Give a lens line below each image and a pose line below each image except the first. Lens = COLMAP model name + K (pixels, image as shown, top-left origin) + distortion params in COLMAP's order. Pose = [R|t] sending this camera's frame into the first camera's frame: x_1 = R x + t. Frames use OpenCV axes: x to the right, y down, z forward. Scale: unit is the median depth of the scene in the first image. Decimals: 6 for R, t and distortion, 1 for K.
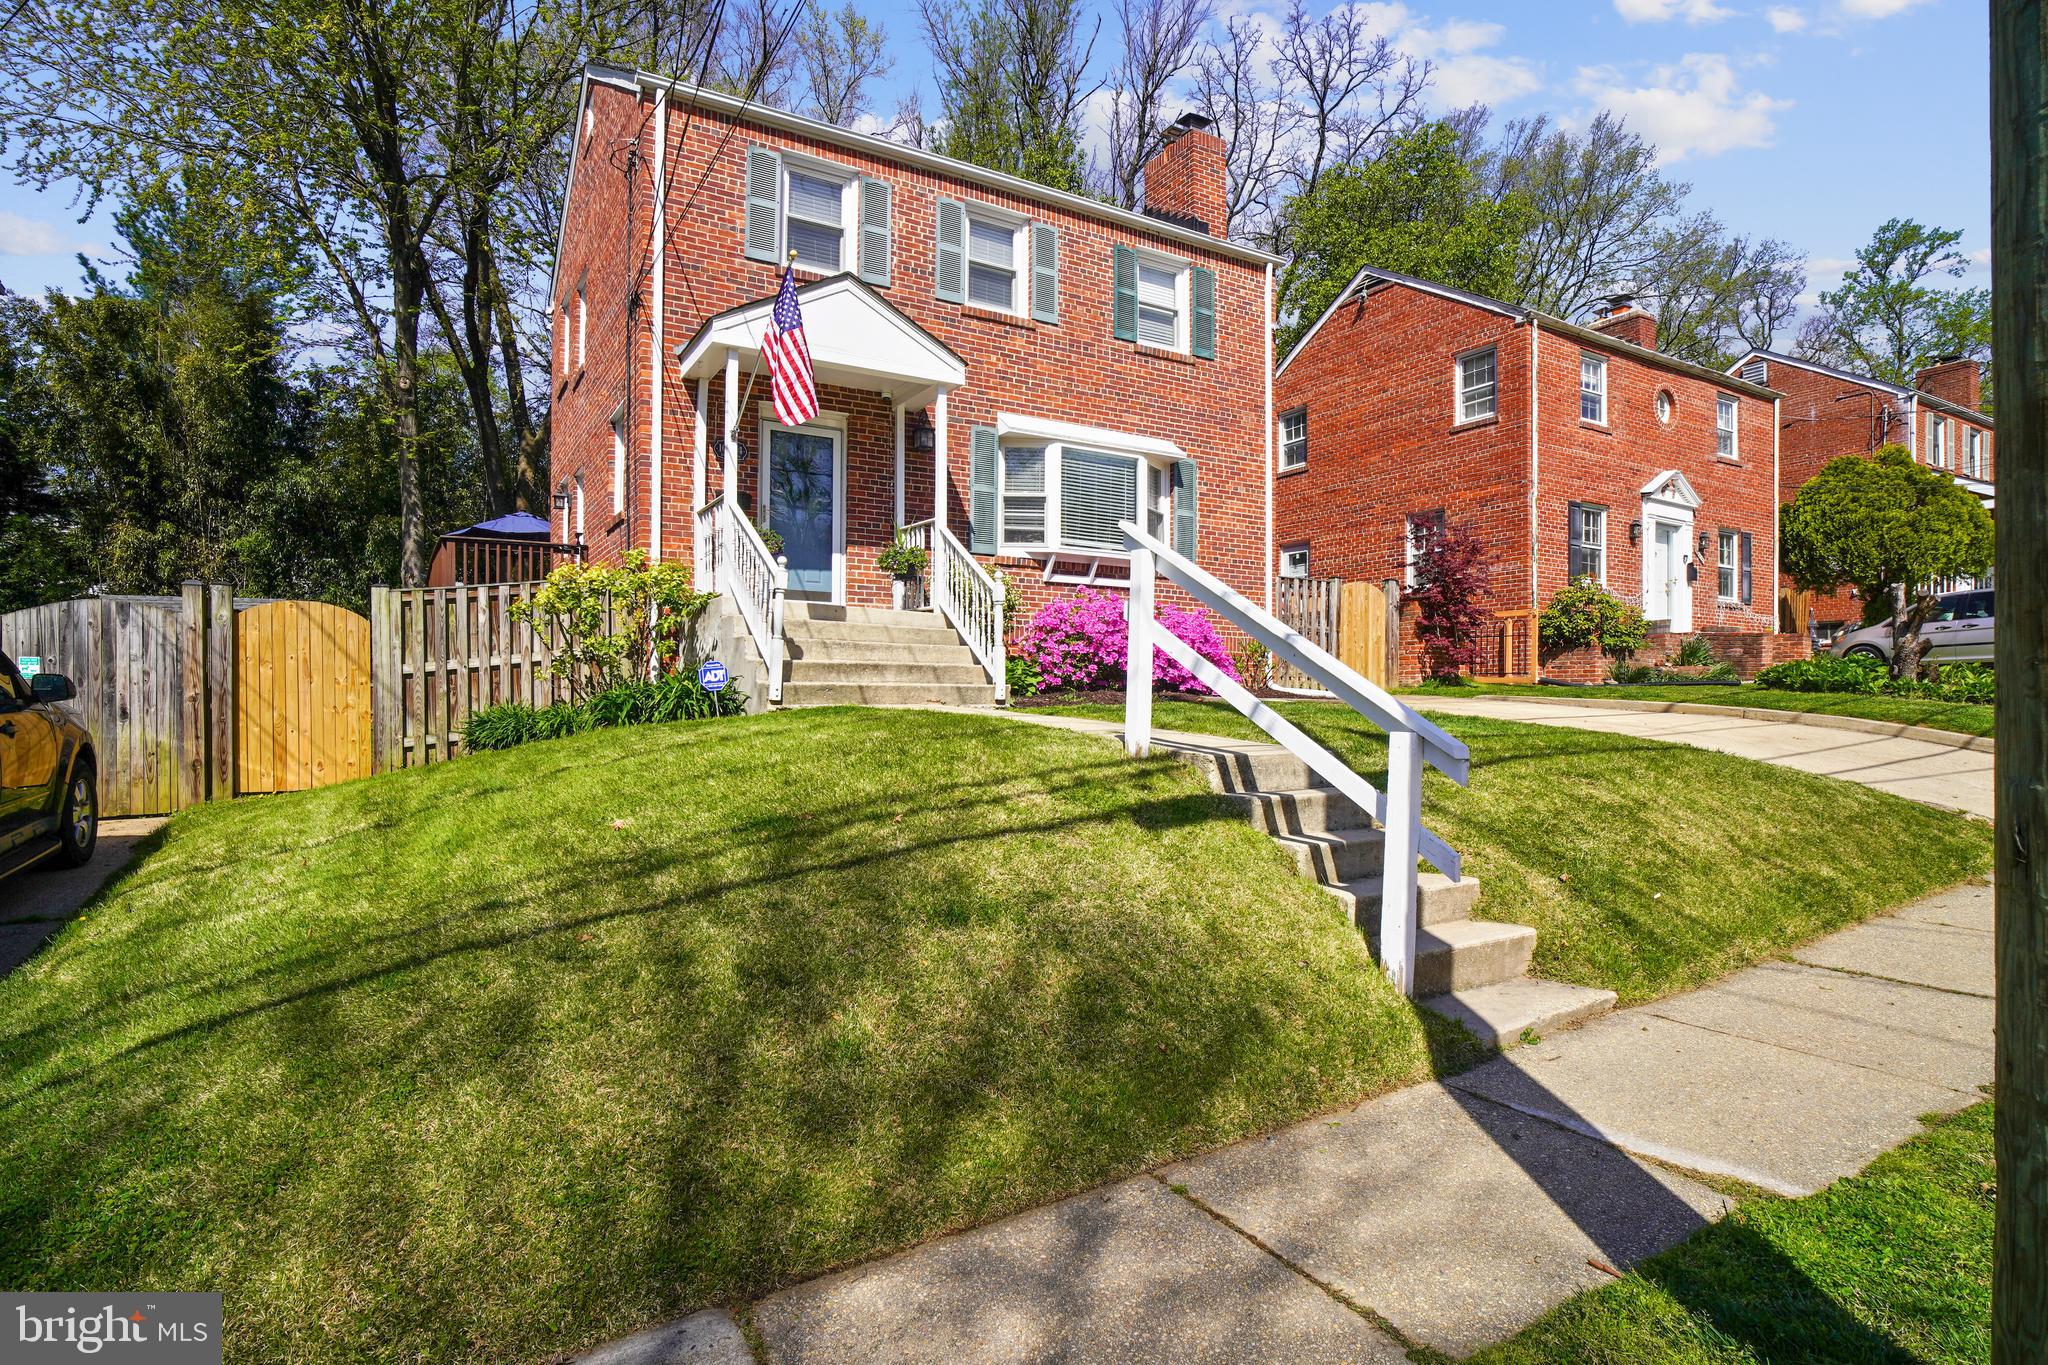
lens RADIAL K [[1097.6, 0, 992.1], [0, 1097.6, 718.7], [0, 0, 1]] dist [-0.040378, 0.018341]
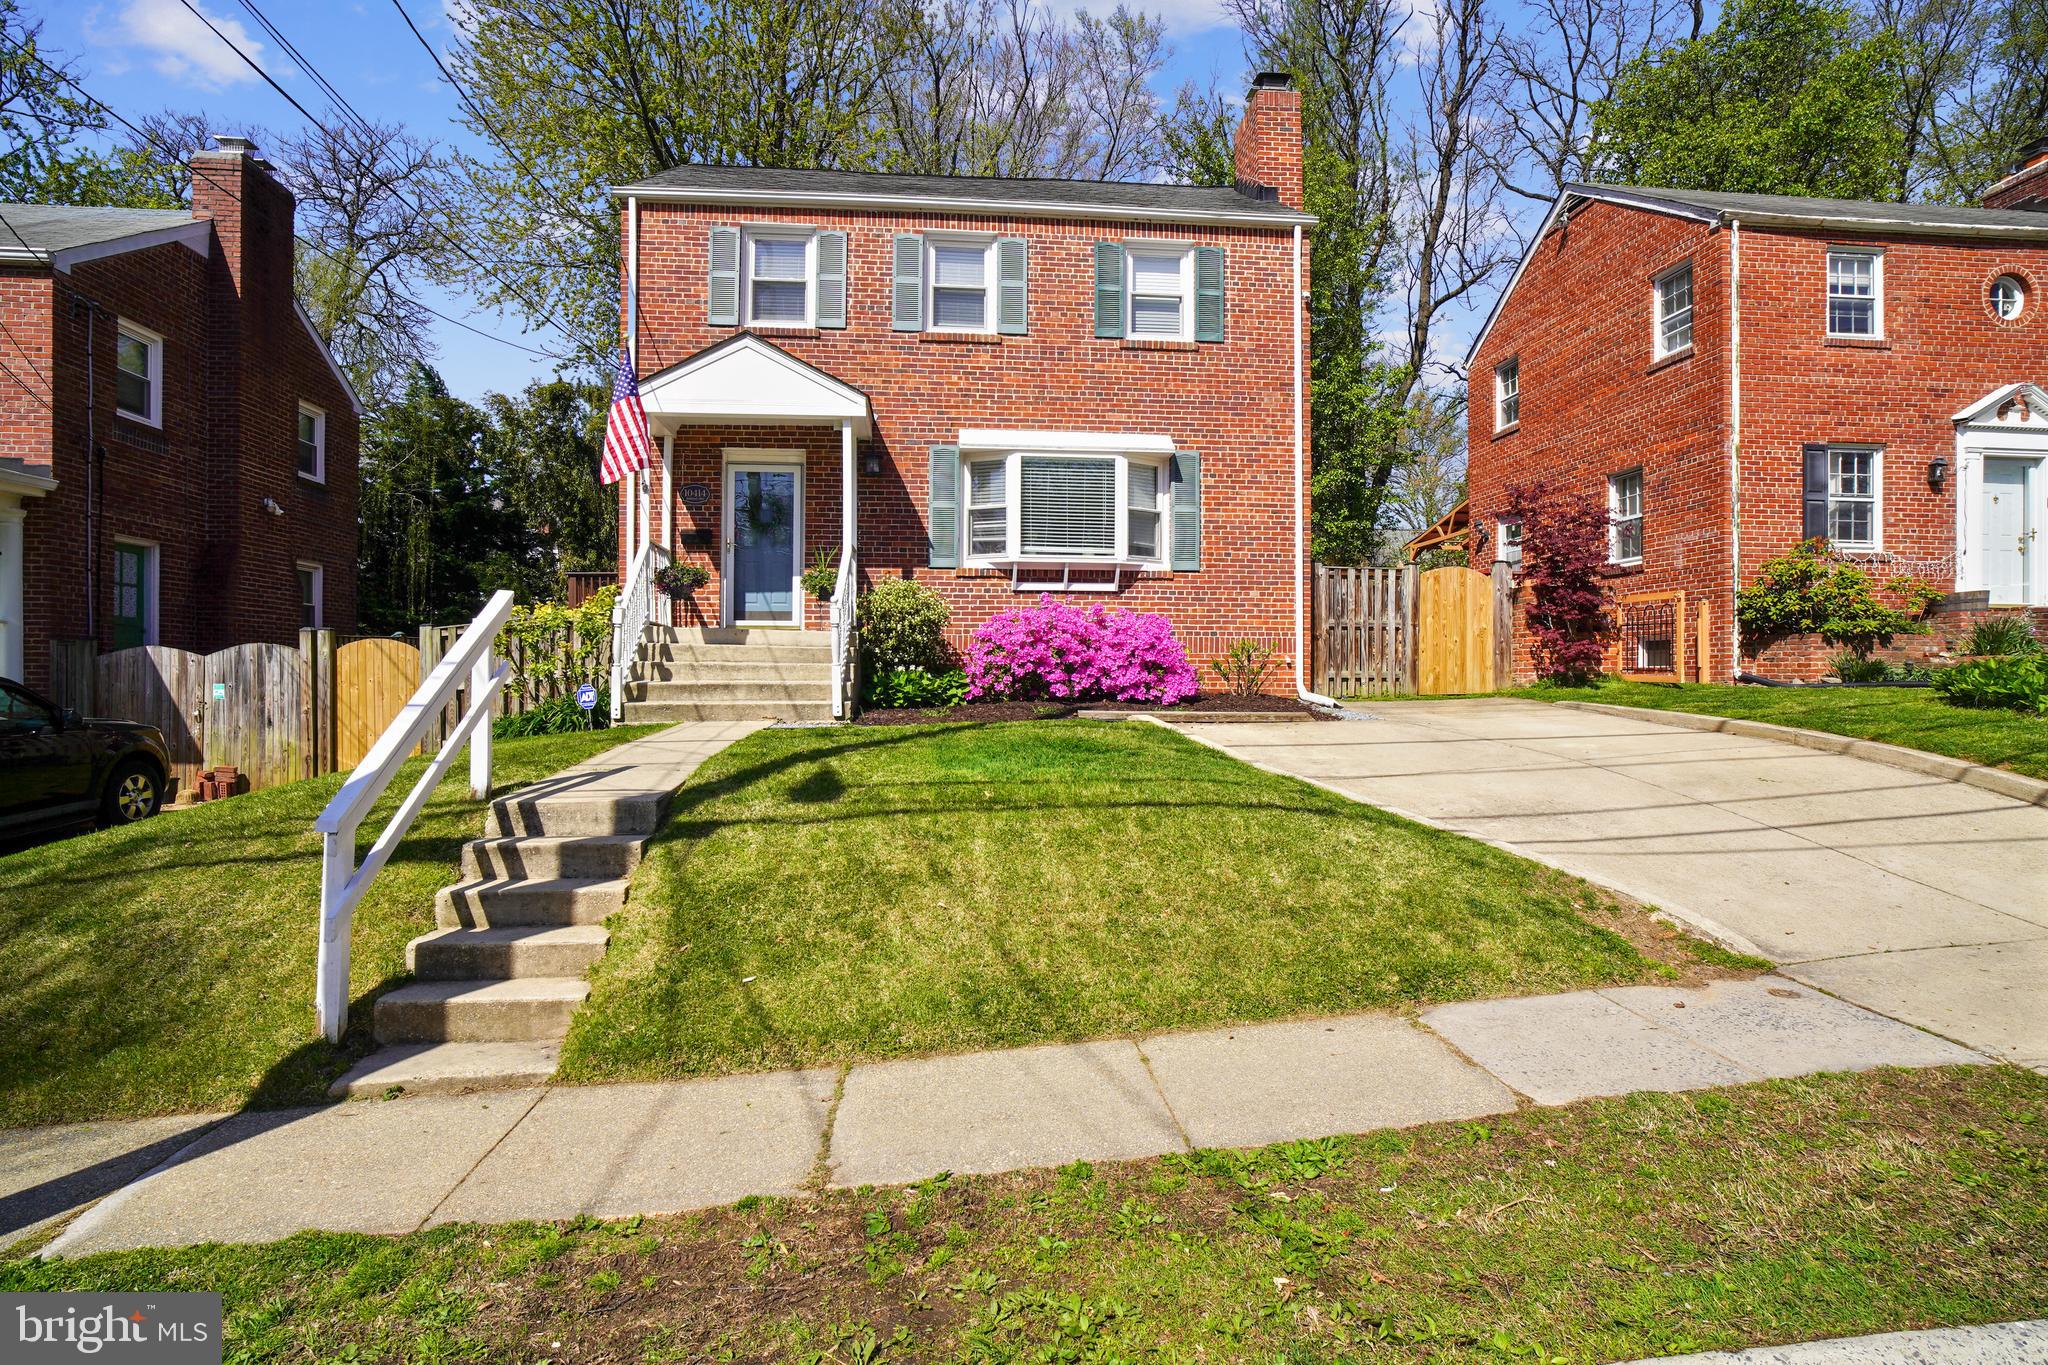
lens RADIAL K [[1097.6, 0, 1051.8], [0, 1097.6, 677.7], [0, 0, 1]] dist [-0.040378, 0.018341]
pose [[0.904375, -0.002402, -0.426733, 0.519046], [-0.001025, 0.999969, -0.007801, -0.037355], [0.426738, 0.007492, 0.904344, 0.103053]]
